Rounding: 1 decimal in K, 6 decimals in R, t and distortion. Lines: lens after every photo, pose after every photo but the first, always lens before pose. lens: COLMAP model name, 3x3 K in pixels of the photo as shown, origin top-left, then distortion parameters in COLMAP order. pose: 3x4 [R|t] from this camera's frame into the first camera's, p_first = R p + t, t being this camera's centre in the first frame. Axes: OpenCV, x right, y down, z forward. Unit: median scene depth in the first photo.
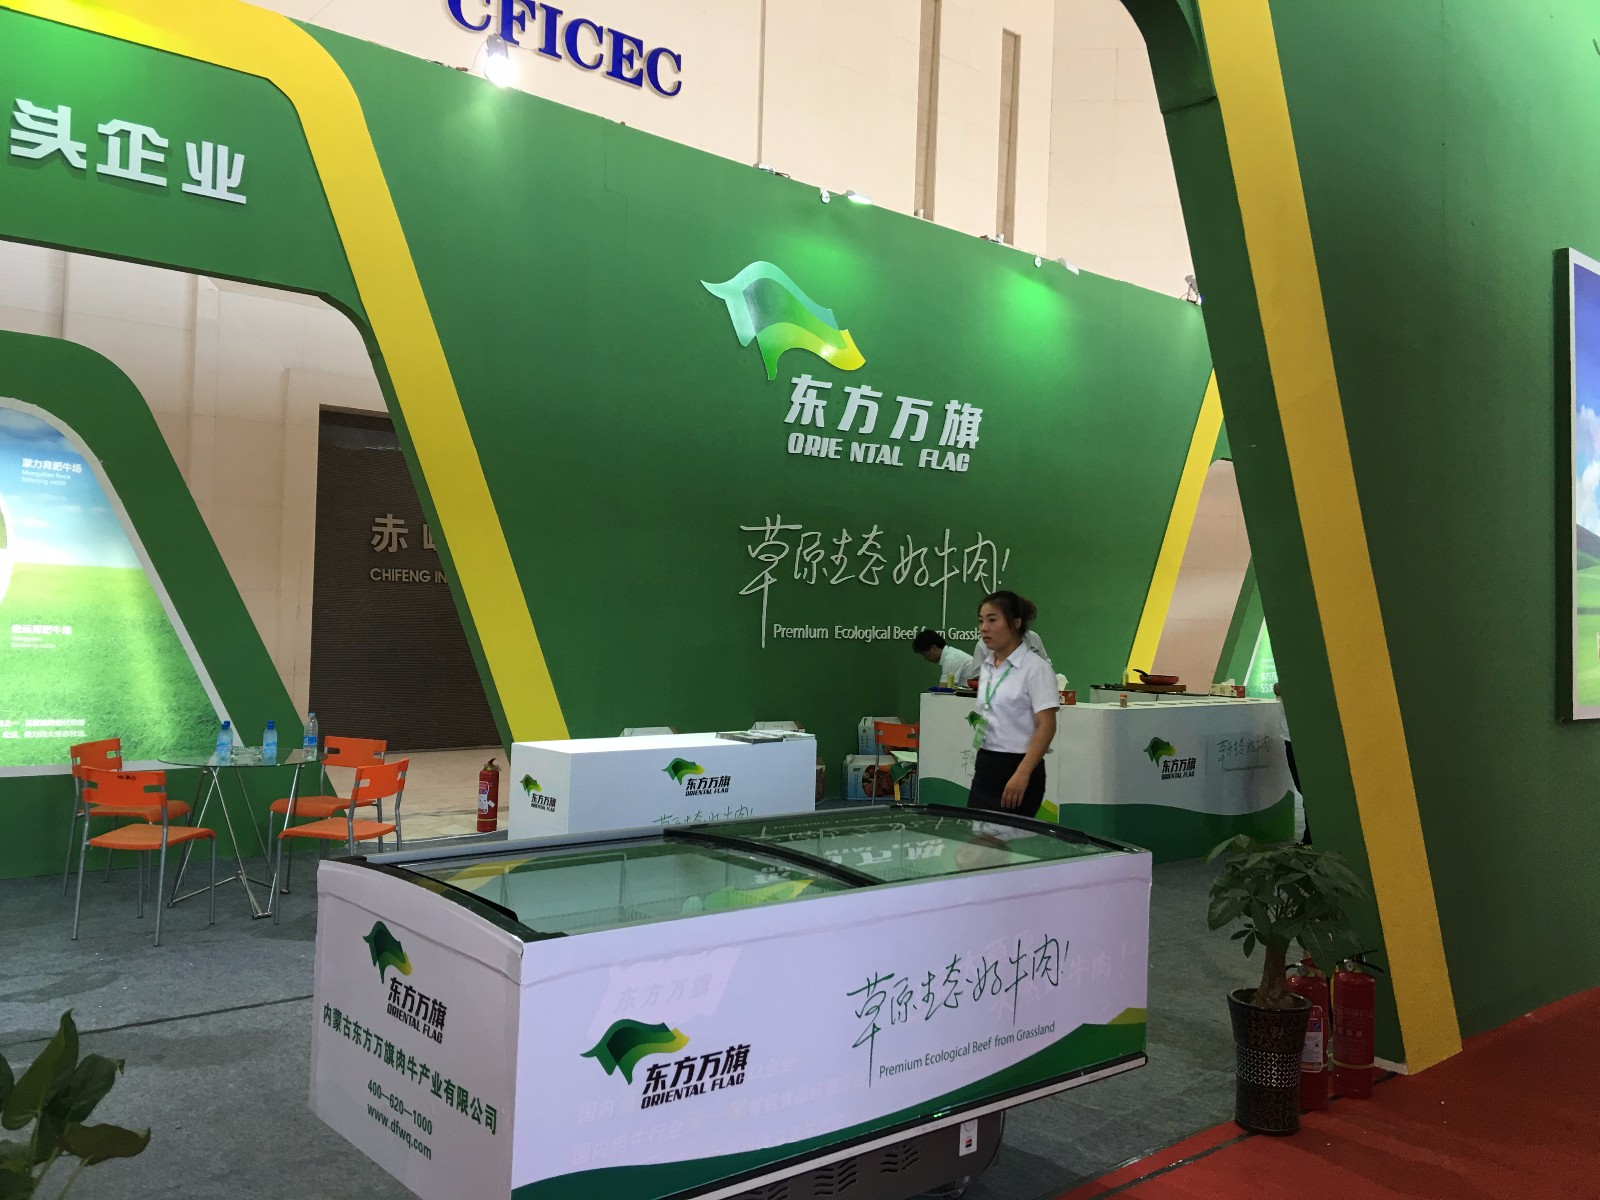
lens RADIAL K [[1325.2, 0, 795.0], [0, 1325.2, 625.6], [0, 0, 1]] dist [0.008104, -0.010101]
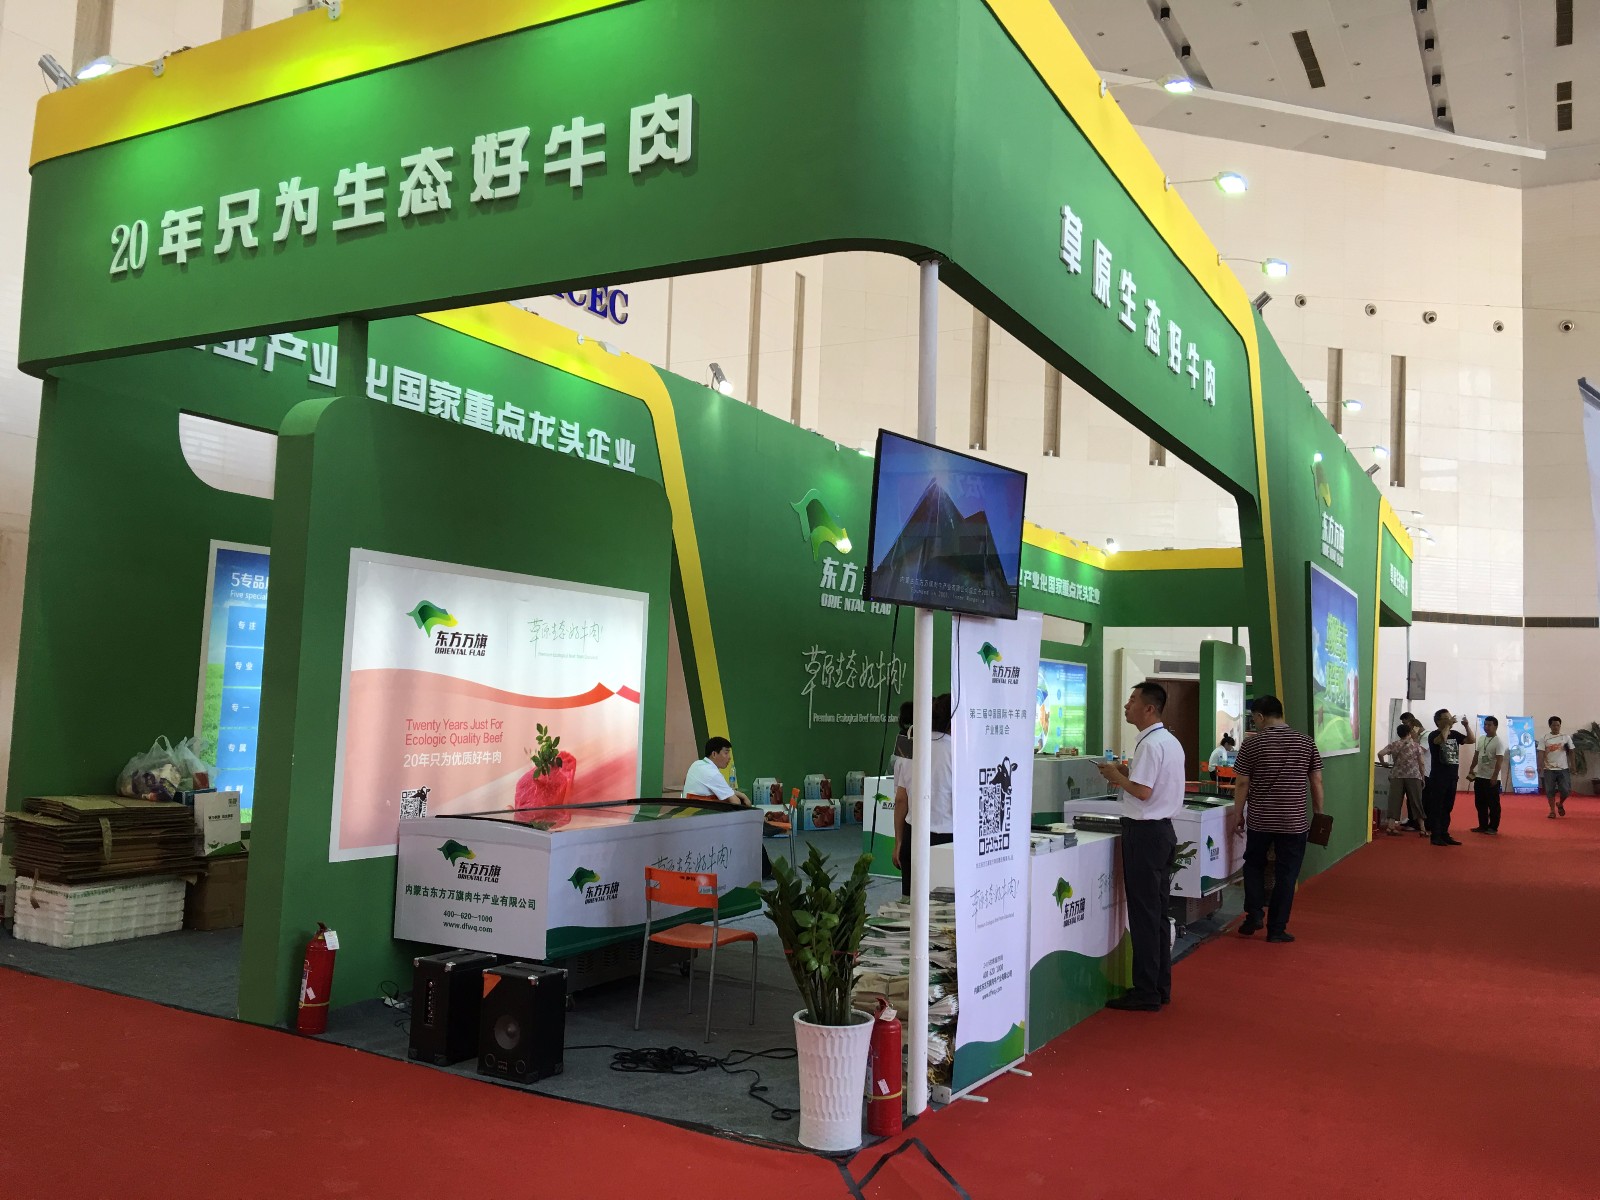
lens RADIAL K [[1329.7, 0, 748.9], [0, 1329.7, 594.6], [0, 0, 1]] dist [0.012305, 0.000425]
pose [[0.946042, 0.030245, 0.322630, -0.594790], [-0.005903, 0.997078, -0.076161, -0.020759], [-0.323991, 0.070147, 0.943456, -0.479193]]
